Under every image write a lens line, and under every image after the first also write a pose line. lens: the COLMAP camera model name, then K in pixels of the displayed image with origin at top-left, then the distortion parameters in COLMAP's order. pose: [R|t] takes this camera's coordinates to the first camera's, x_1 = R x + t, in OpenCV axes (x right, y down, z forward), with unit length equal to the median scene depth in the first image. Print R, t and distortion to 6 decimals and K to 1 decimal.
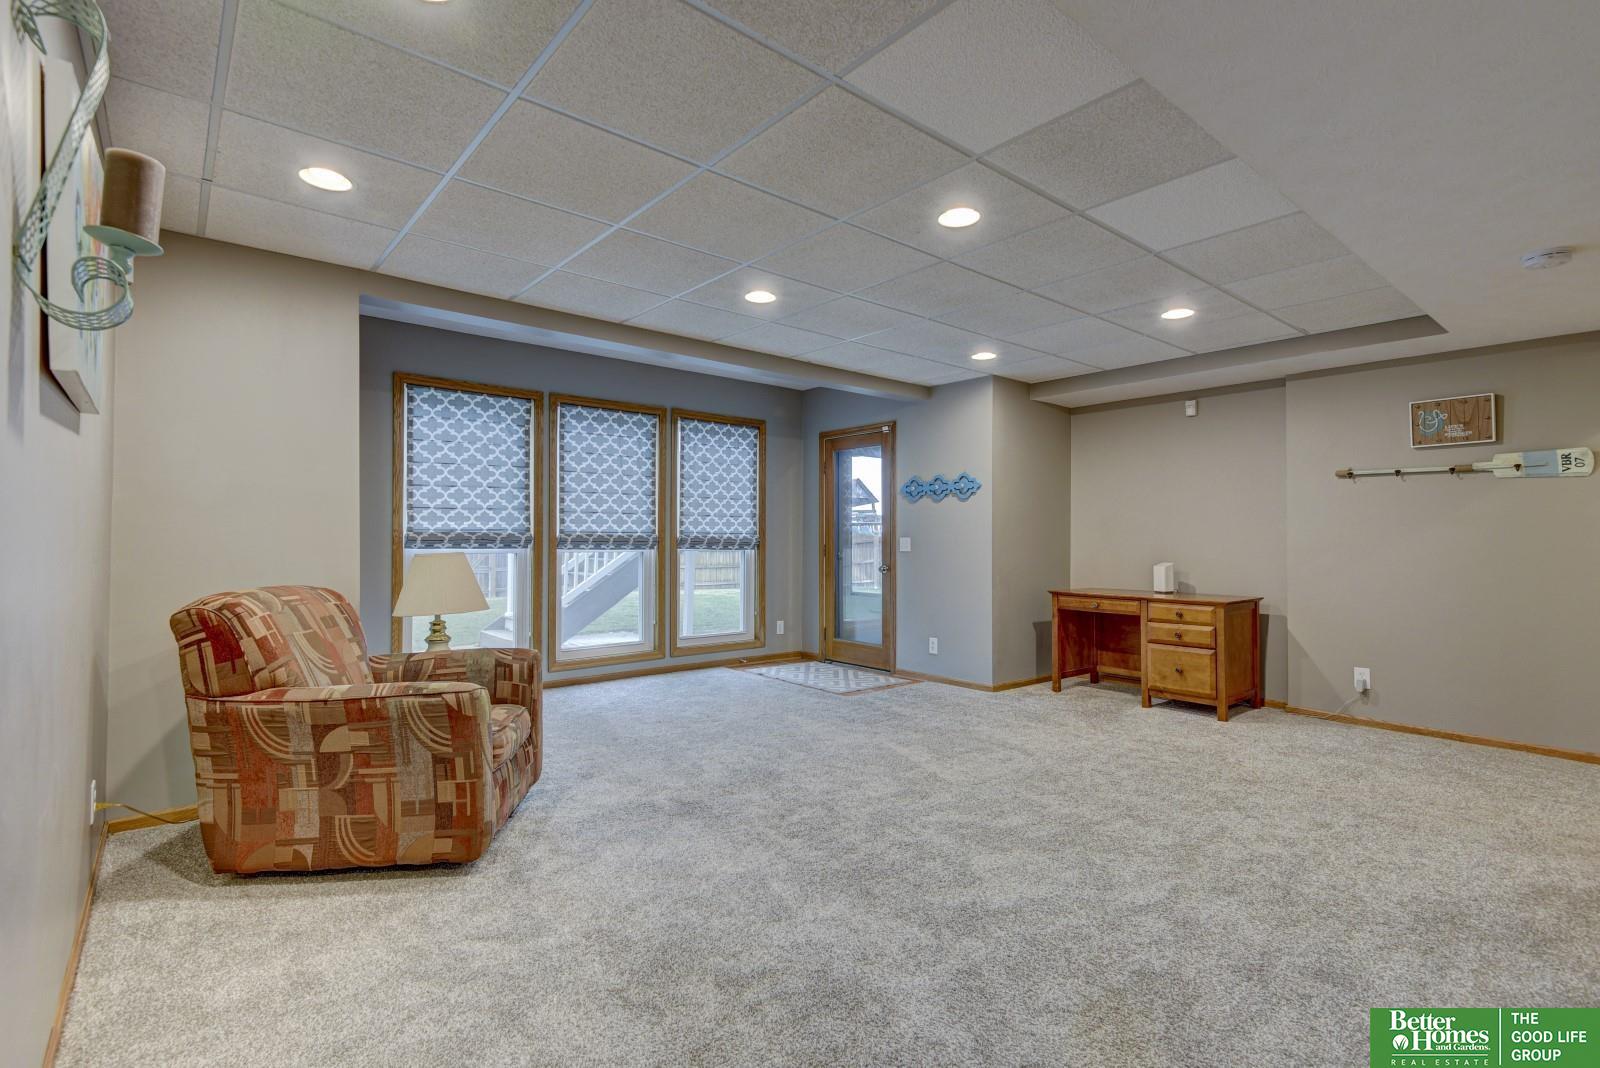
lens RADIAL K [[751.3, 0, 804.8], [0, 751.3, 535.9], [0, 0, 1]] dist [0.003260, -0.000638]
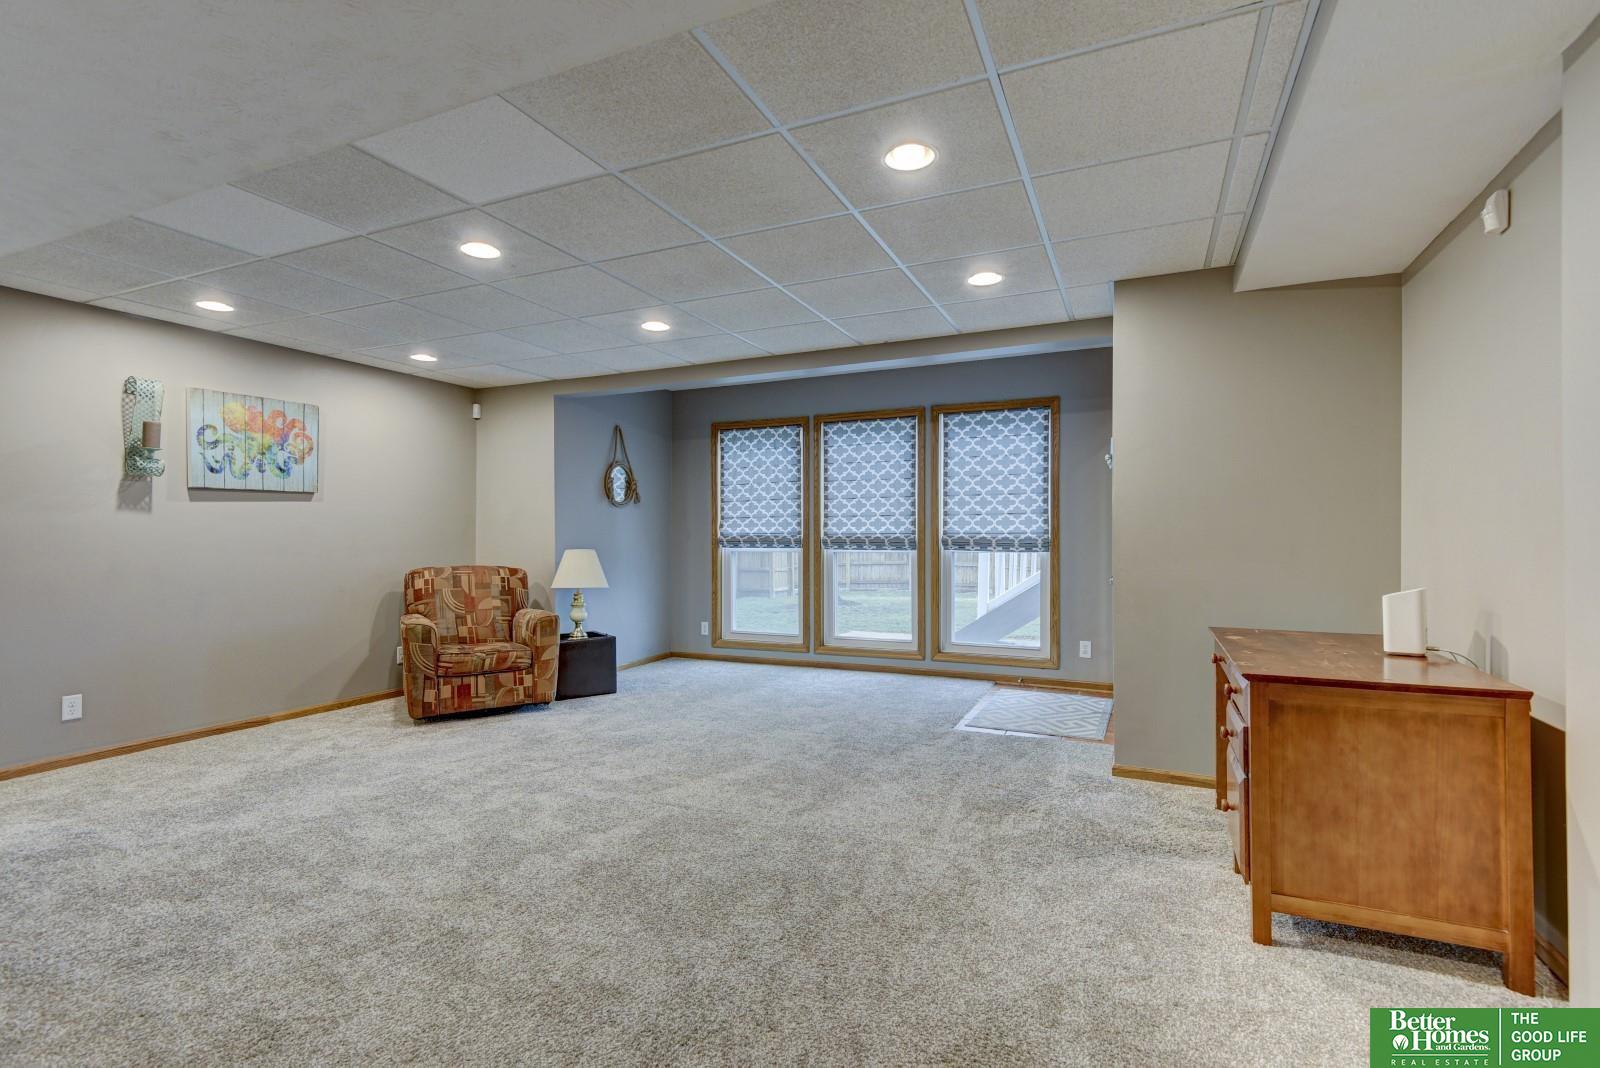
lens RADIAL K [[751.3, 0, 803.1], [0, 751.3, 536.8], [0, 0, 1]] dist [0.003260, -0.000638]
pose [[0.423521, -0.012547, -0.905799, 0.671527], [0.005370, 0.999921, -0.011340, 0.010986], [0.905870, -0.000062, 0.423555, 0.458237]]
